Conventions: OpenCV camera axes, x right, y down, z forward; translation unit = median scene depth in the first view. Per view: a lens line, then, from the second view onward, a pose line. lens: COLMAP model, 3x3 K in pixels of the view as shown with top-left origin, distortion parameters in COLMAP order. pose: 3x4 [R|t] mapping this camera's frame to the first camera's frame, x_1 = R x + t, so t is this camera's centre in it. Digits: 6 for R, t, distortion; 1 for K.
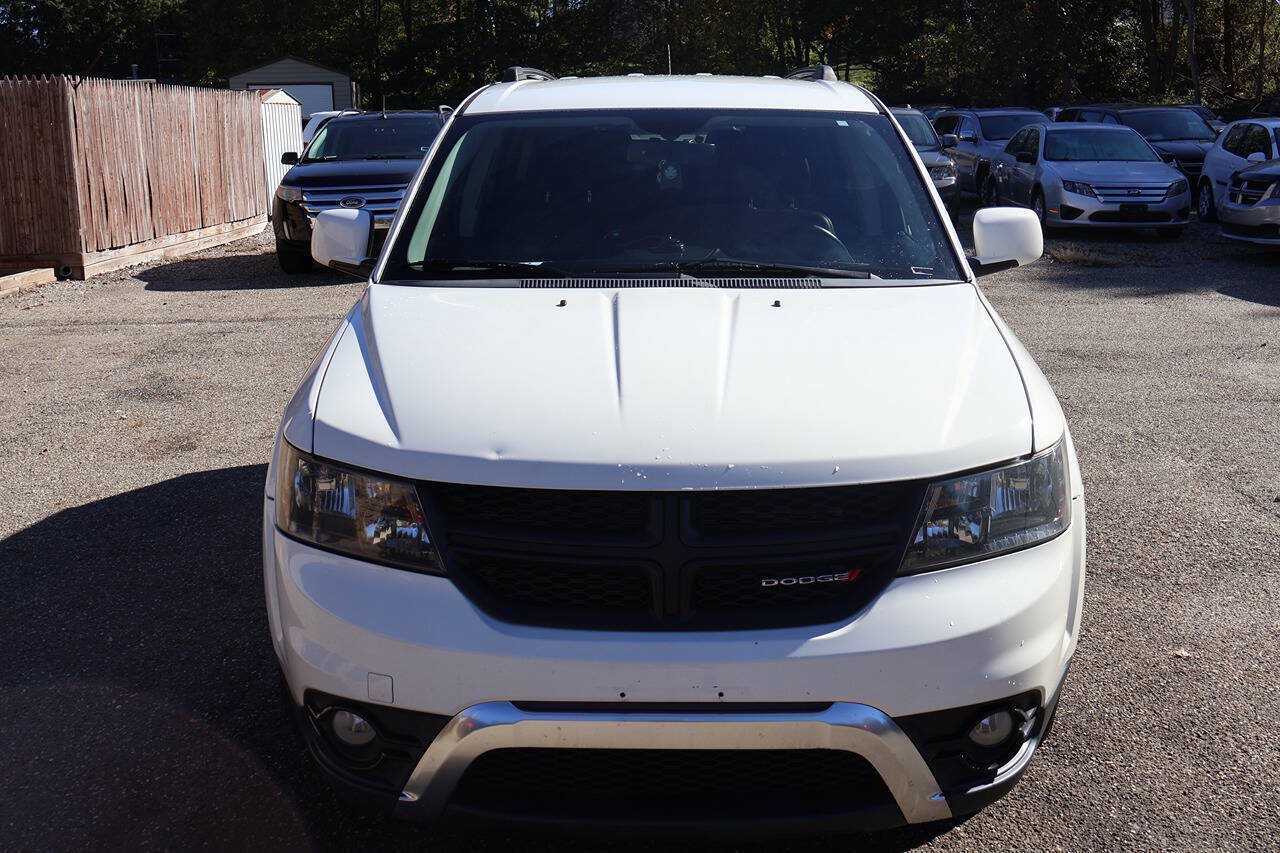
lens RADIAL K [[1390.8, 0, 643.4], [0, 1390.8, 426.5], [0, 0, 1]] dist [0.011499, 0.000000]
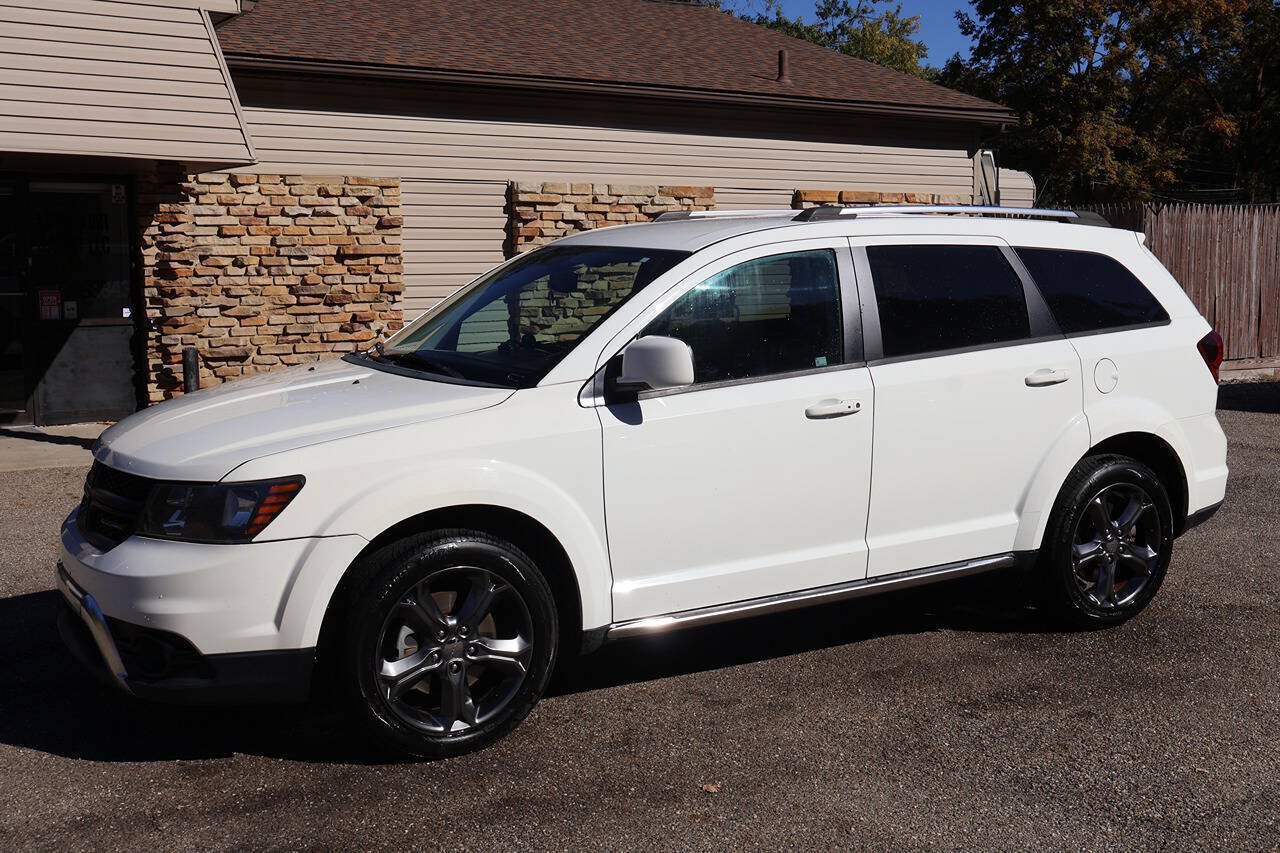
lens RADIAL K [[1390.8, 0, 637.5], [0, 1390.8, 426.1], [0, 0, 1]] dist [0.011499, 0.000000]
pose [[0.528226, 0.124268, -0.839961, 2.036711], [-0.190466, 0.981365, 0.025410, -0.206265], [0.827466, 0.146562, 0.542051, 0.680381]]
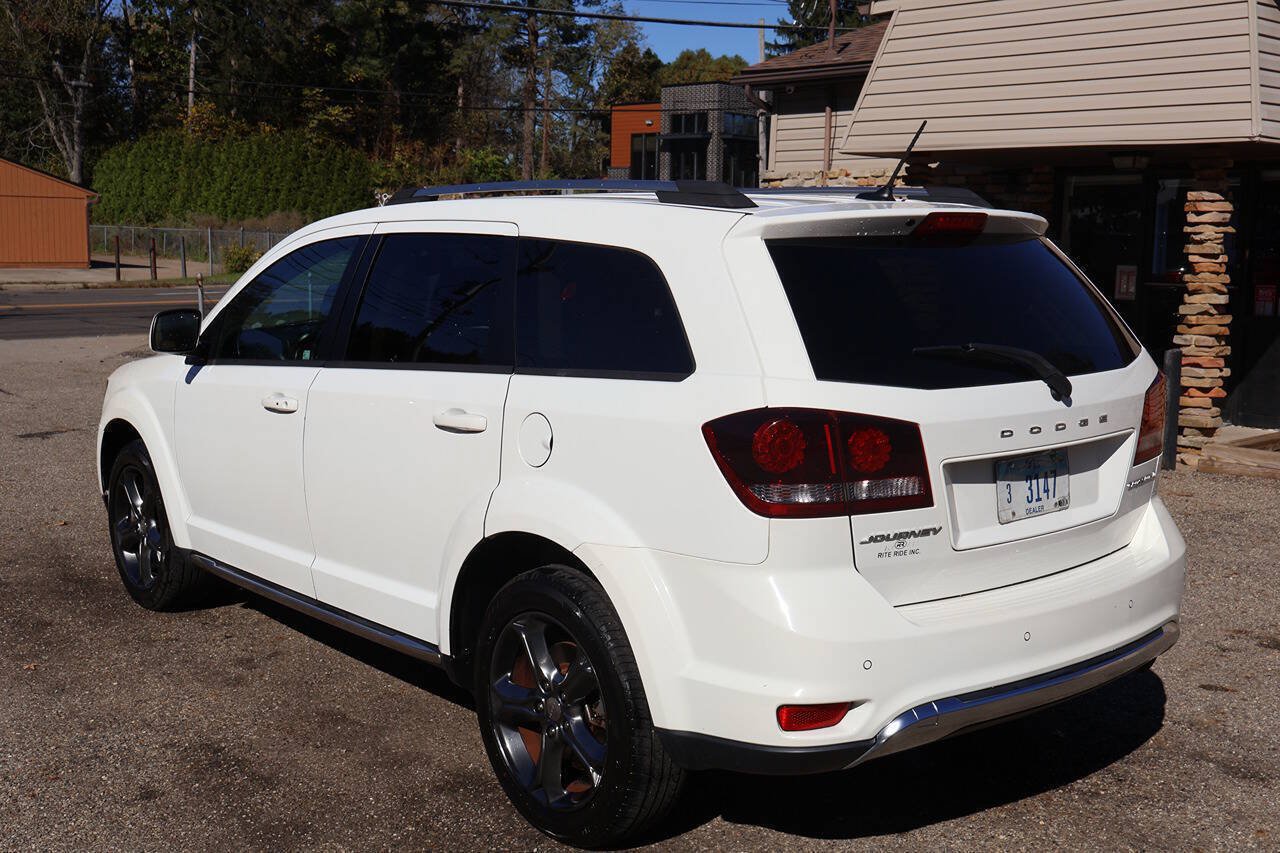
lens RADIAL K [[1390.8, 0, 645.5], [0, 1390.8, 426.0], [0, 0, 1]] dist [0.011499, 0.000000]
pose [[-0.743886, 0.101602, -0.660538, 1.281425], [-0.141077, 0.942230, 0.303808, -0.959037], [0.653246, 0.319185, -0.686578, 4.120160]]
